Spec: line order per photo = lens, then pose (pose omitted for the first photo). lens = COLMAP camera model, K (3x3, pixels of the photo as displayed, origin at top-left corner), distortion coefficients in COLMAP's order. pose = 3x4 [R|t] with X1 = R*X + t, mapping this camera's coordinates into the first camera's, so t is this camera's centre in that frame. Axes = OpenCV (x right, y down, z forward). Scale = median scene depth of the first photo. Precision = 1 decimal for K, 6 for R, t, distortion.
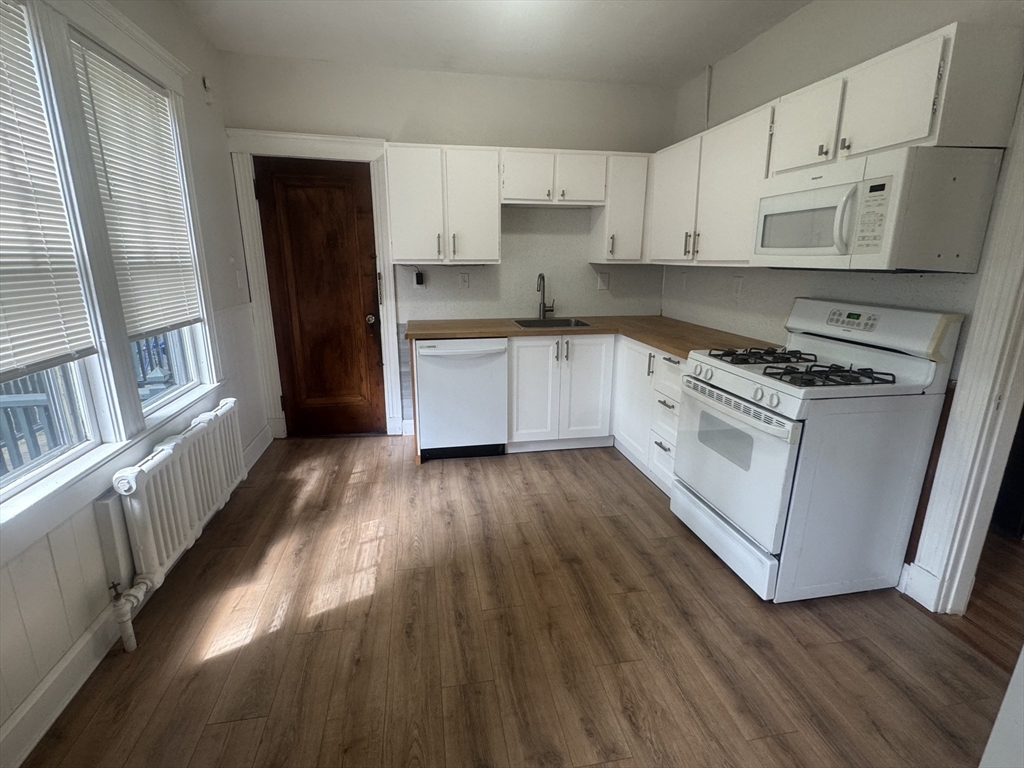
lens RADIAL K [[495.9, 0, 512.0], [0, 495.9, 384.0], [0, 0, 1]] dist [-0.000486, -0.000275]
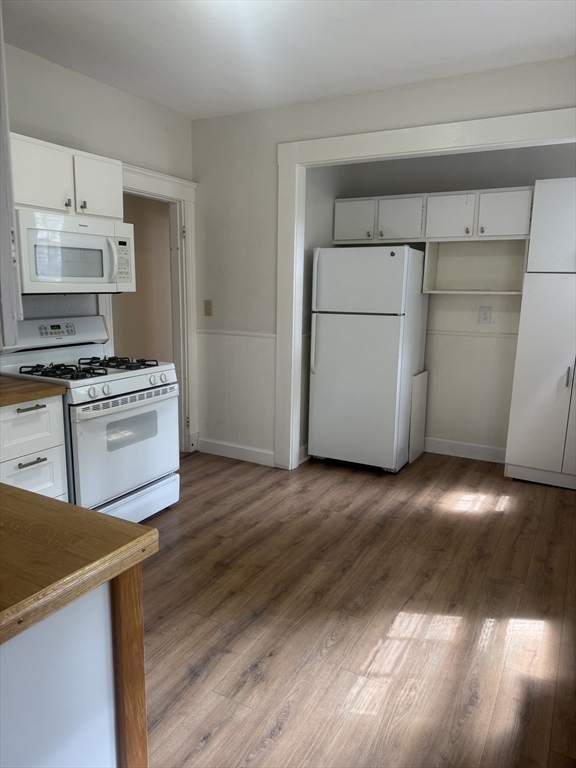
lens RADIAL K [[524.6, 0, 288.0], [0, 524.6, 384.0], [0, 0, 1]] dist [0.074596, -0.103661]
pose [[-0.768403, -0.138253, 0.624855, -0.650441], [0.140484, 0.916131, 0.375458, -0.416355], [-0.624357, 0.376285, -0.684535, 1.542993]]
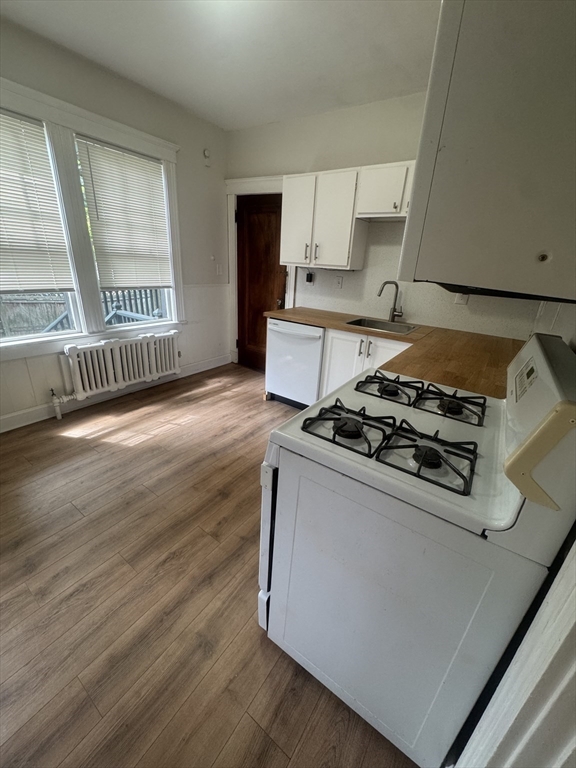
lens RADIAL K [[311.1, 0, 288.0], [0, 311.1, 384.0], [0, 0, 1]] dist [-0.001882, 0.000143]
pose [[0.691089, 0.299857, -0.657634, 0.694135], [-0.234294, 0.953689, 0.188635, -0.120438], [0.683742, 0.023716, 0.729338, 0.503136]]
